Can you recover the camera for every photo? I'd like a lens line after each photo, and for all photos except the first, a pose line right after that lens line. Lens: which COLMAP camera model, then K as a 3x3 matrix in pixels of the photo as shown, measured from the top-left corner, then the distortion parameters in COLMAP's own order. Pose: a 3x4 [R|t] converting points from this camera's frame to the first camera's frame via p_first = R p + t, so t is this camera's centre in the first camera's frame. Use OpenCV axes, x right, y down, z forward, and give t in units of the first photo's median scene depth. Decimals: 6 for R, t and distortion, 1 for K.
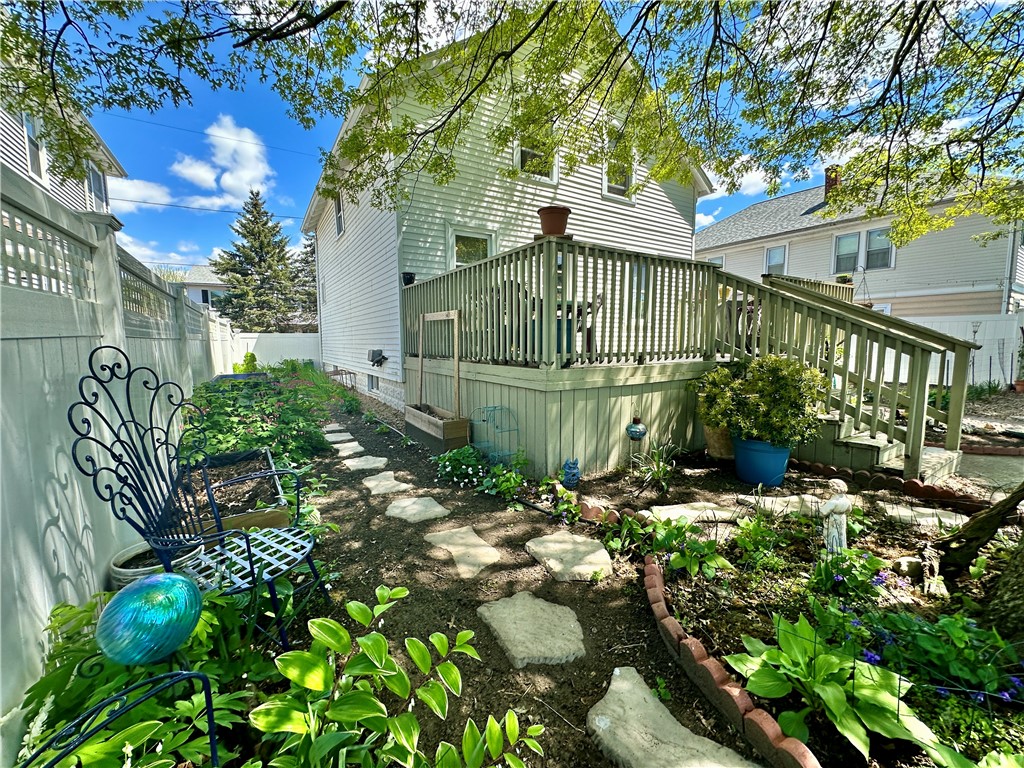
lens RADIAL K [[409.4, 0, 514.3], [0, 409.4, 380.3], [0, 0, 1]] dist [-0.008379, 0.000568]
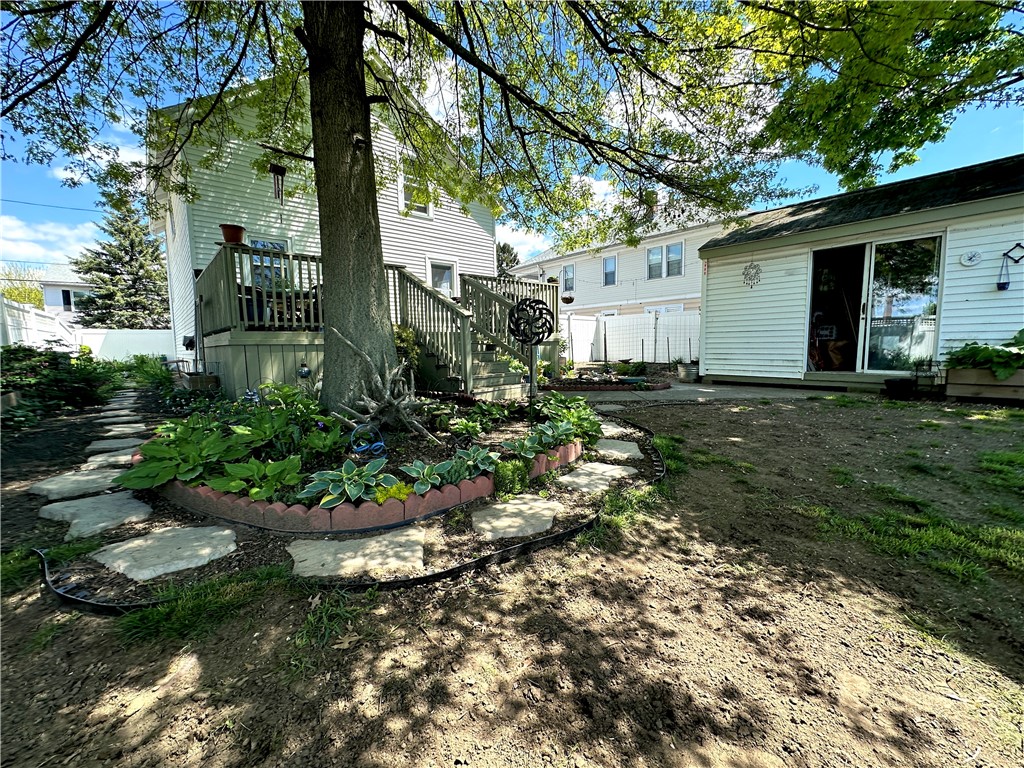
lens RADIAL K [[409.4, 0, 519.4], [0, 409.4, 383.1], [0, 0, 1]] dist [-0.008379, 0.000568]
pose [[0.986962, -0.025638, 0.158898, 0.128581], [0.026894, 0.999622, -0.005760, 0.028883], [-0.158690, 0.009958, 0.987278, -0.094499]]
